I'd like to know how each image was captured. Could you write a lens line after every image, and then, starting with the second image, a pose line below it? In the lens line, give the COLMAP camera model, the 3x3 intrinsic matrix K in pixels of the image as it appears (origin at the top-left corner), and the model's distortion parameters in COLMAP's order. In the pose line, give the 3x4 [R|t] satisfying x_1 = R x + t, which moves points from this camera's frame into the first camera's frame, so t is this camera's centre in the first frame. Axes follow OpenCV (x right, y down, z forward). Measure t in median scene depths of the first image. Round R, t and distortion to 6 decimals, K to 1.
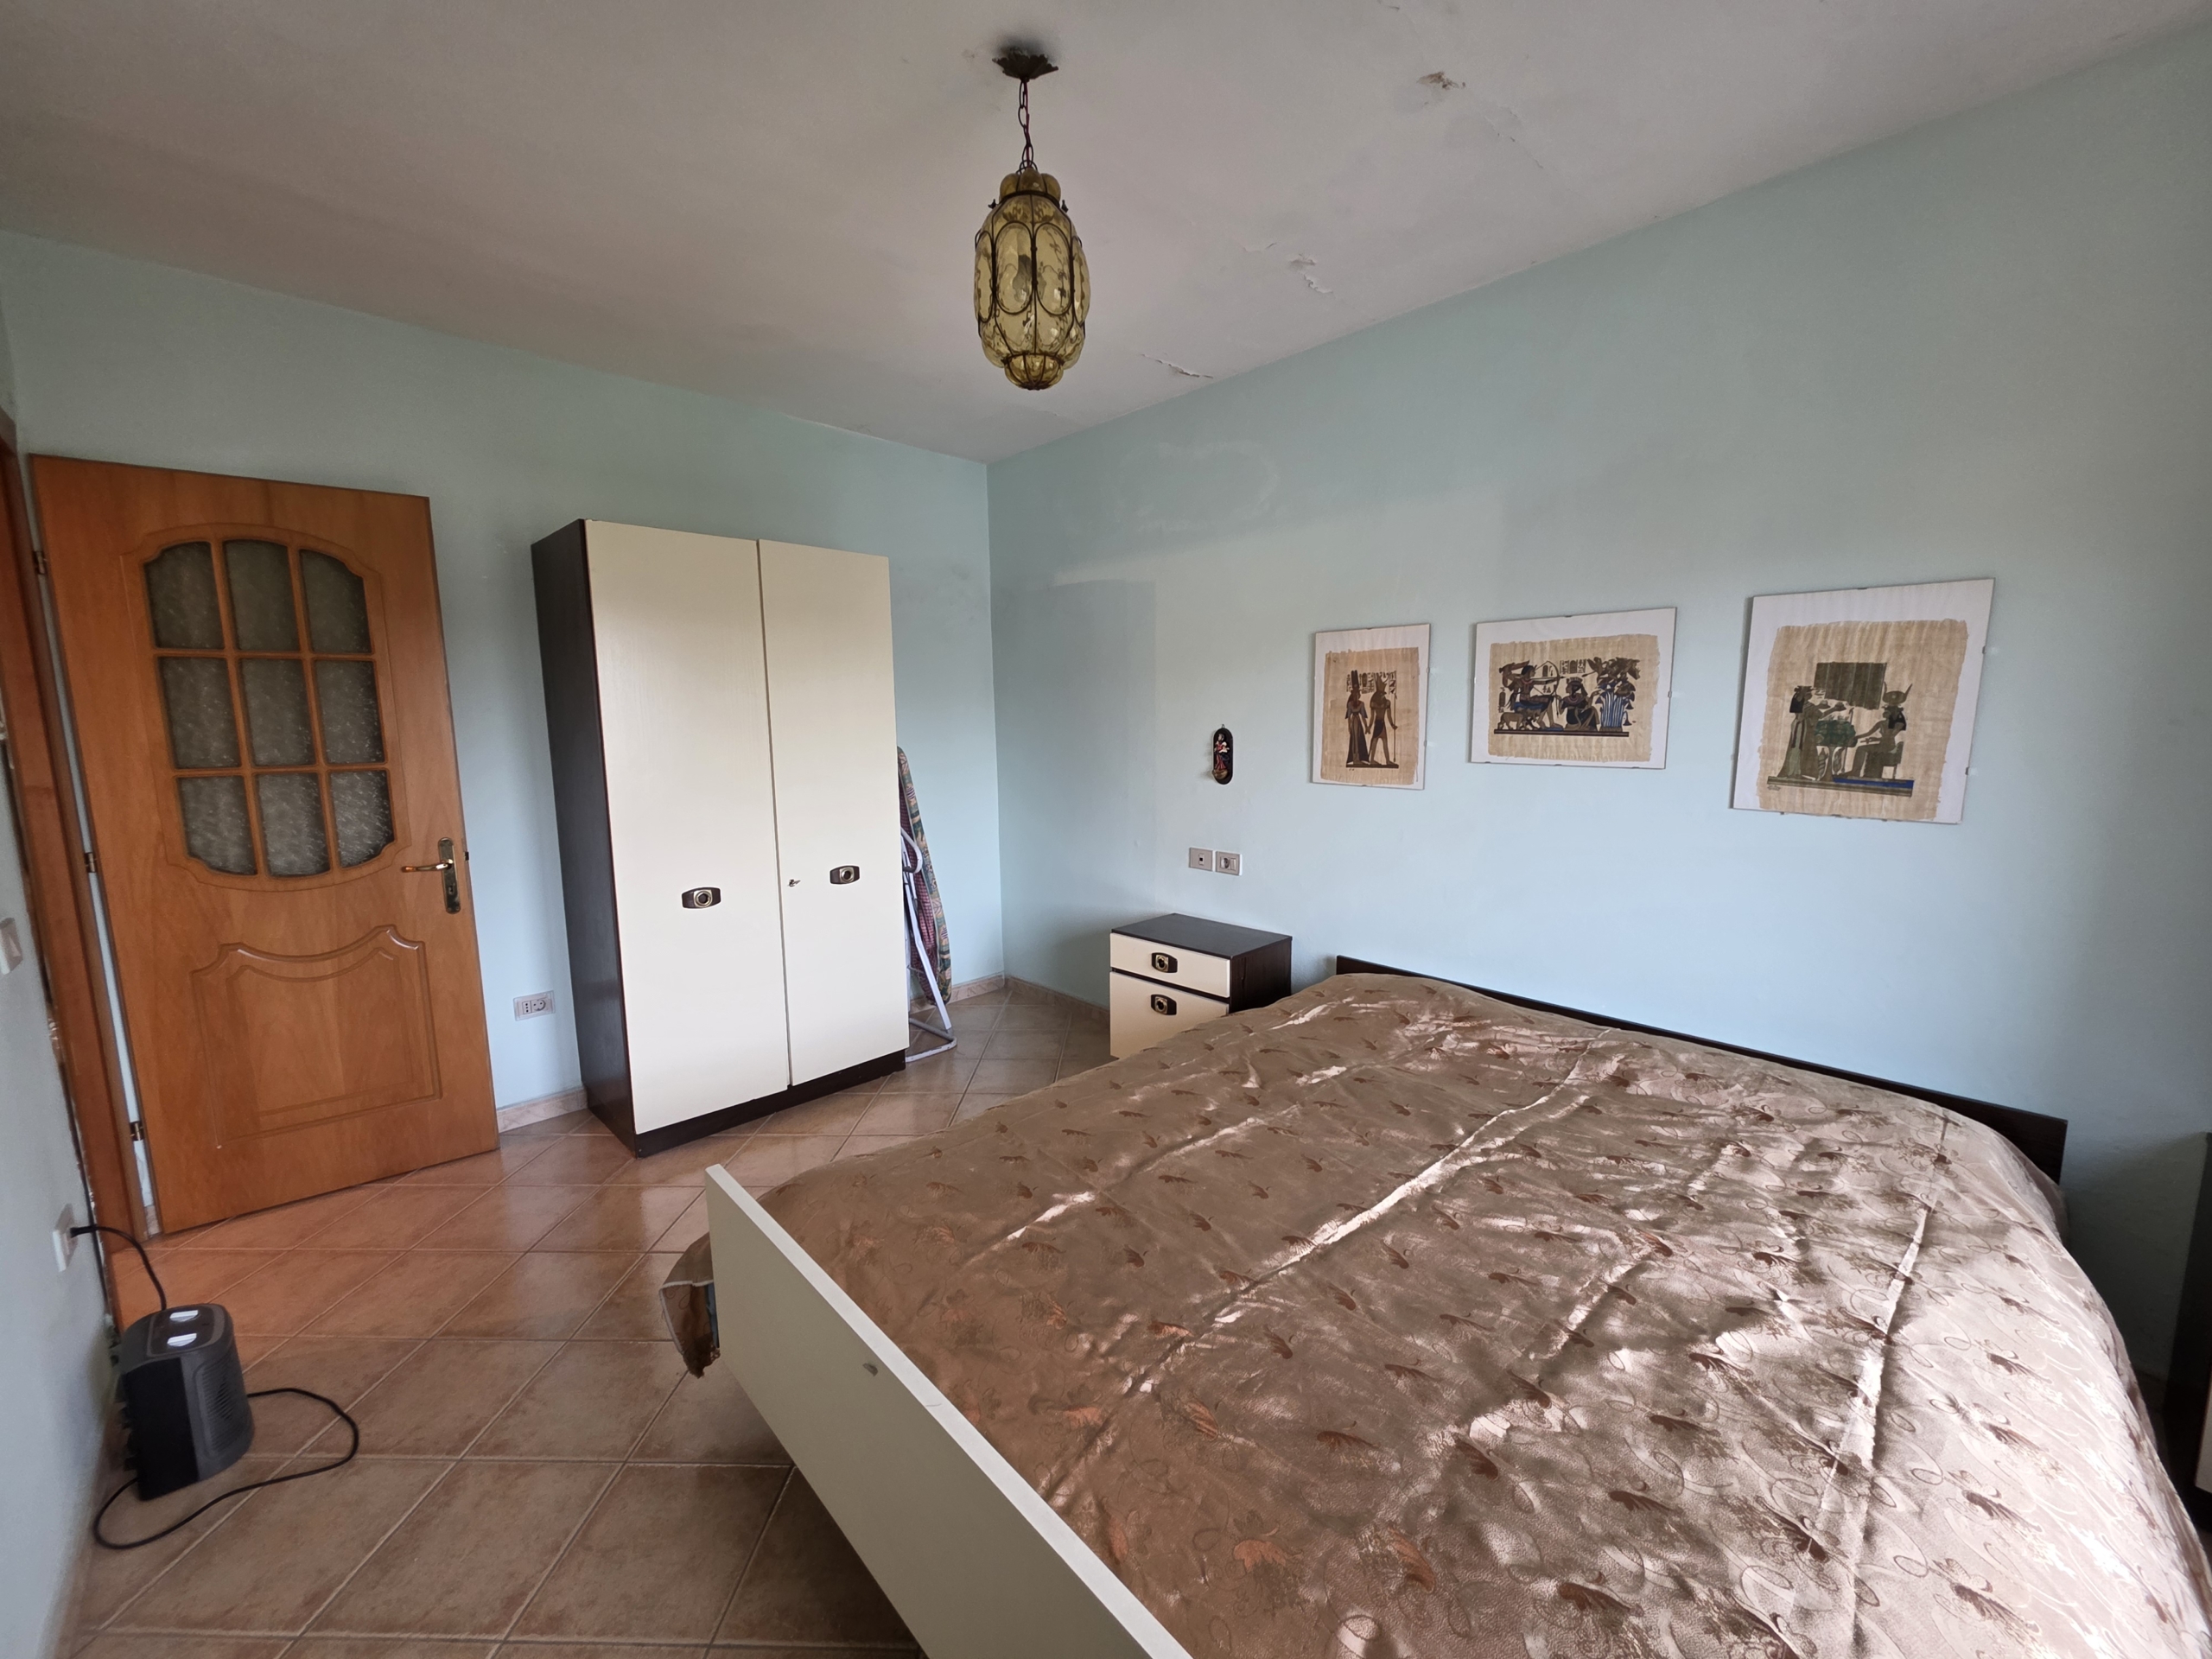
lens RADIAL K [[877.3, 0, 1111.1], [0, 877.3, 831.2], [0, 0, 1]] dist [0.000855, -0.001014]
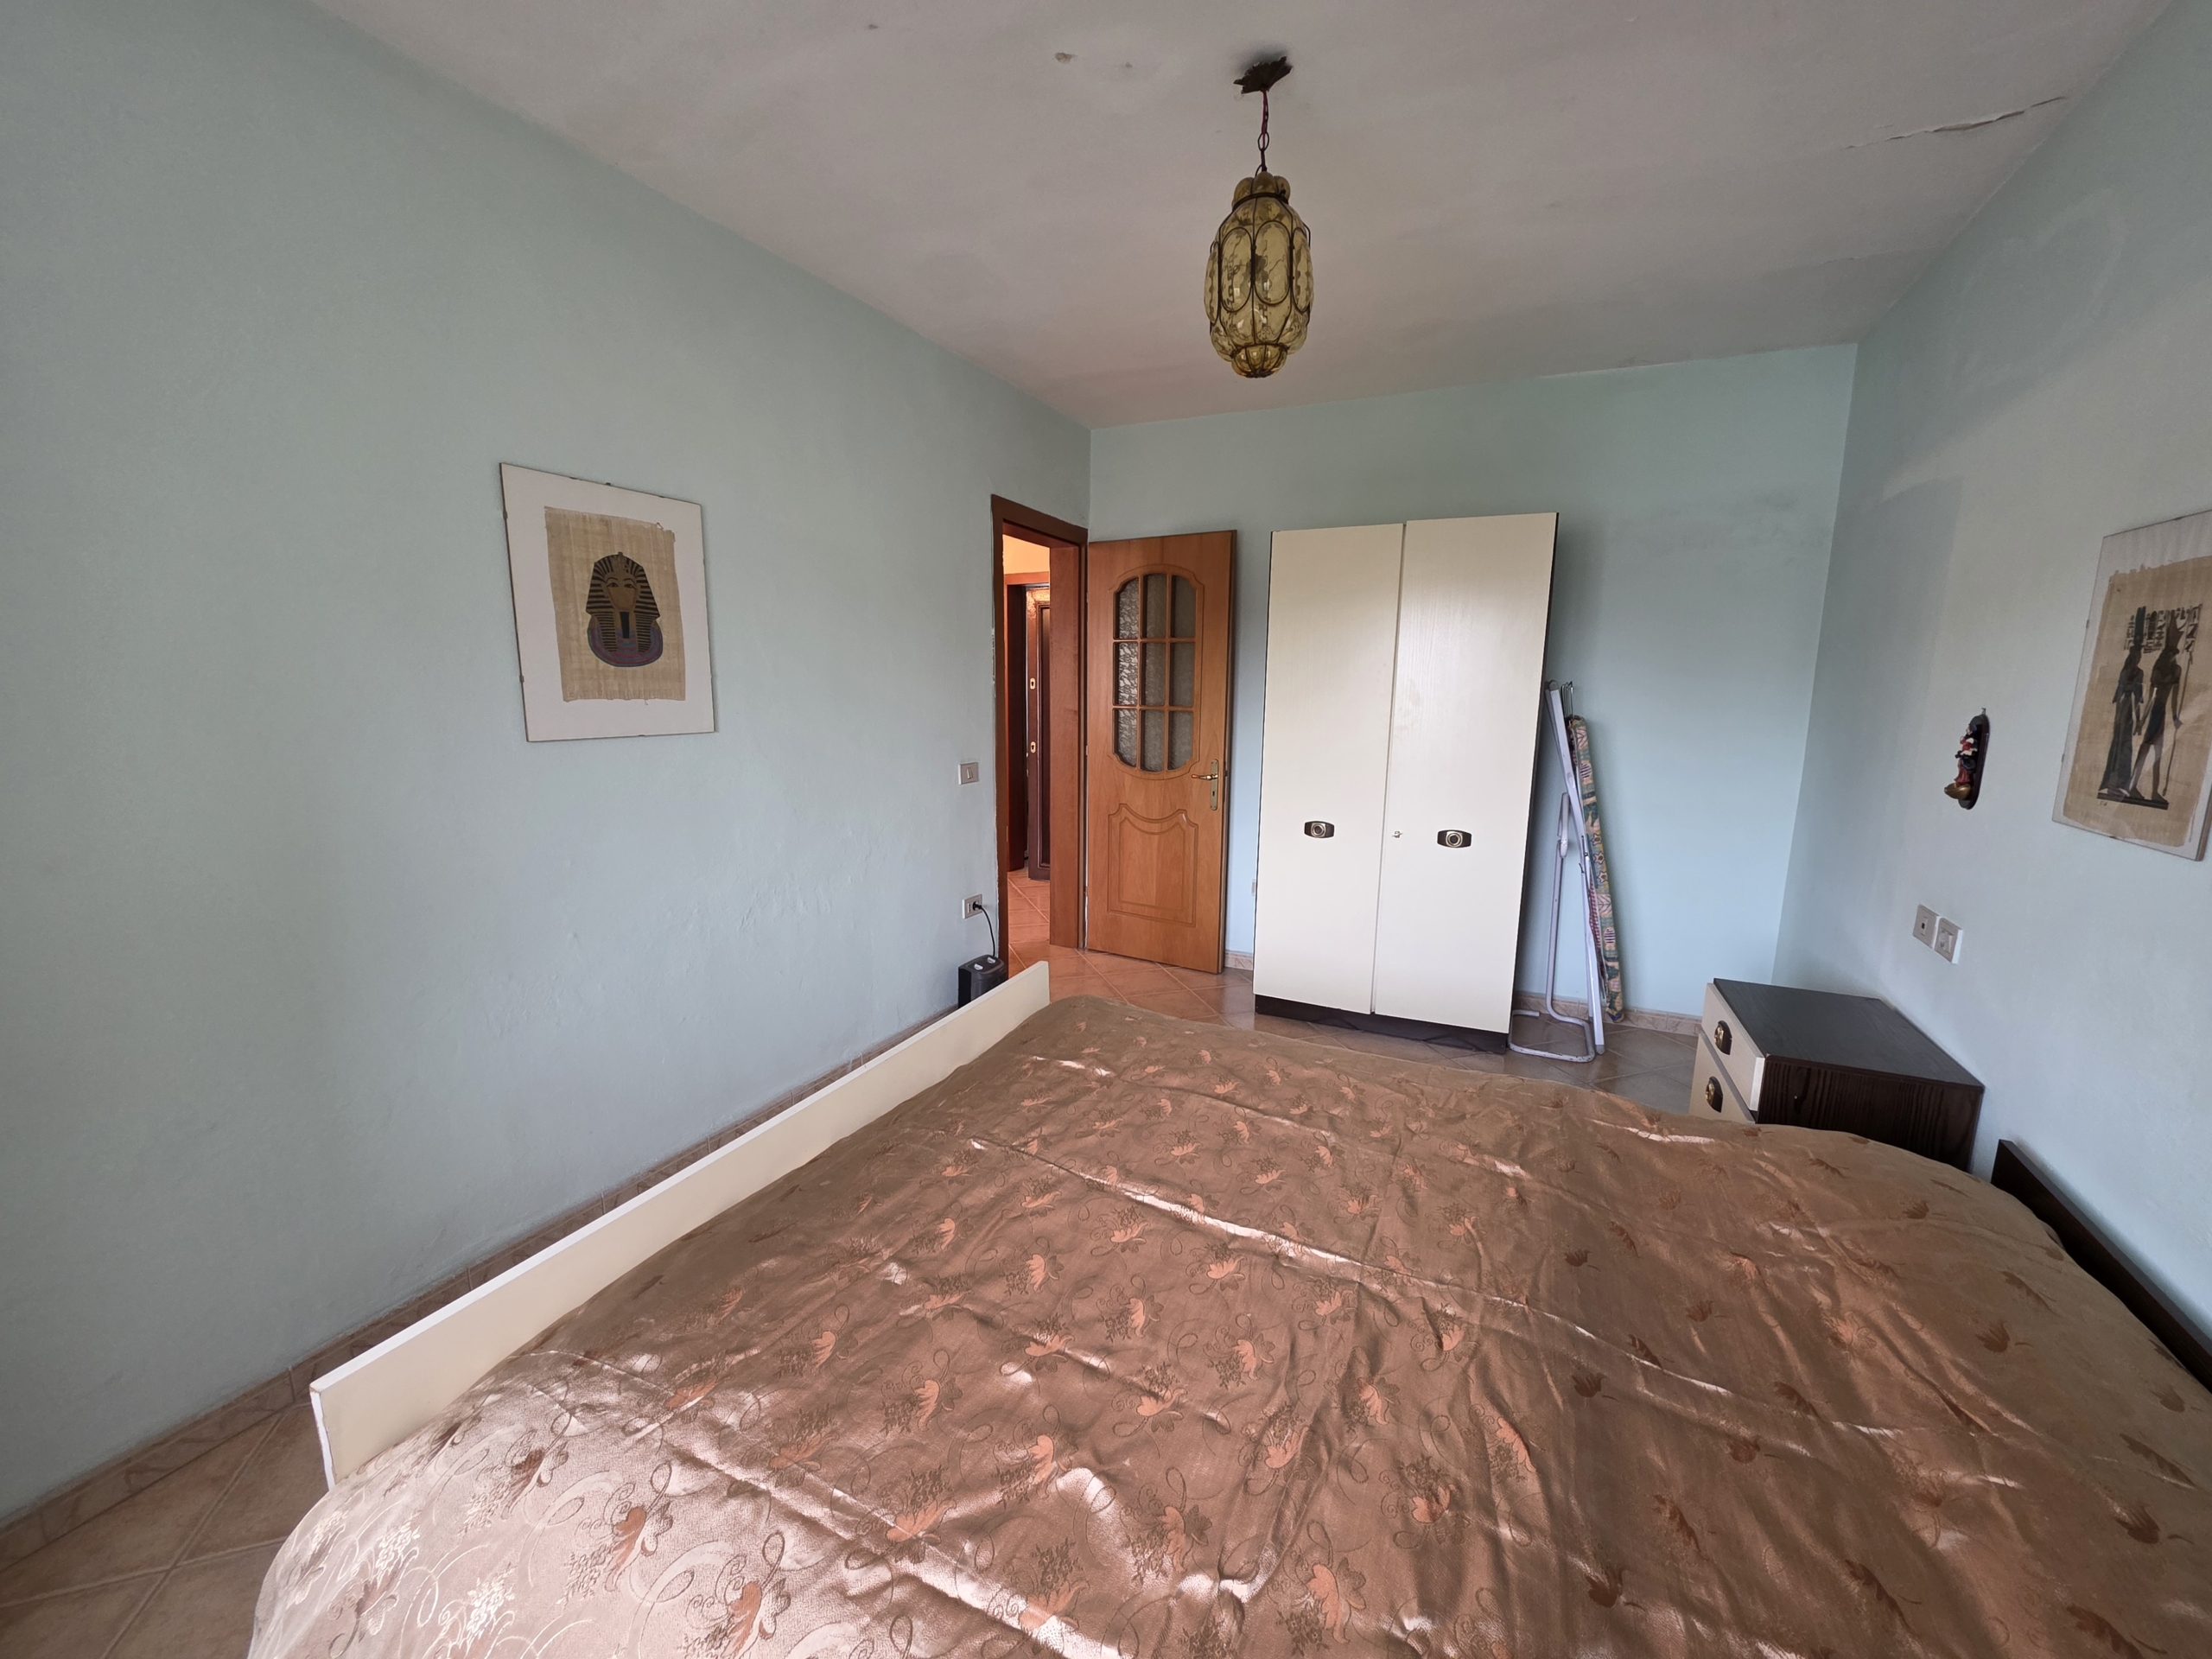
lens RADIAL K [[877.3, 0, 1111.1], [0, 877.3, 831.2], [0, 0, 1]] dist [0.000855, -0.001014]
pose [[0.343605, 0.172659, -0.923106, 0.619569], [-0.140742, 0.981320, 0.131160, -0.045186], [0.928508, 0.084852, 0.361486, 0.317500]]
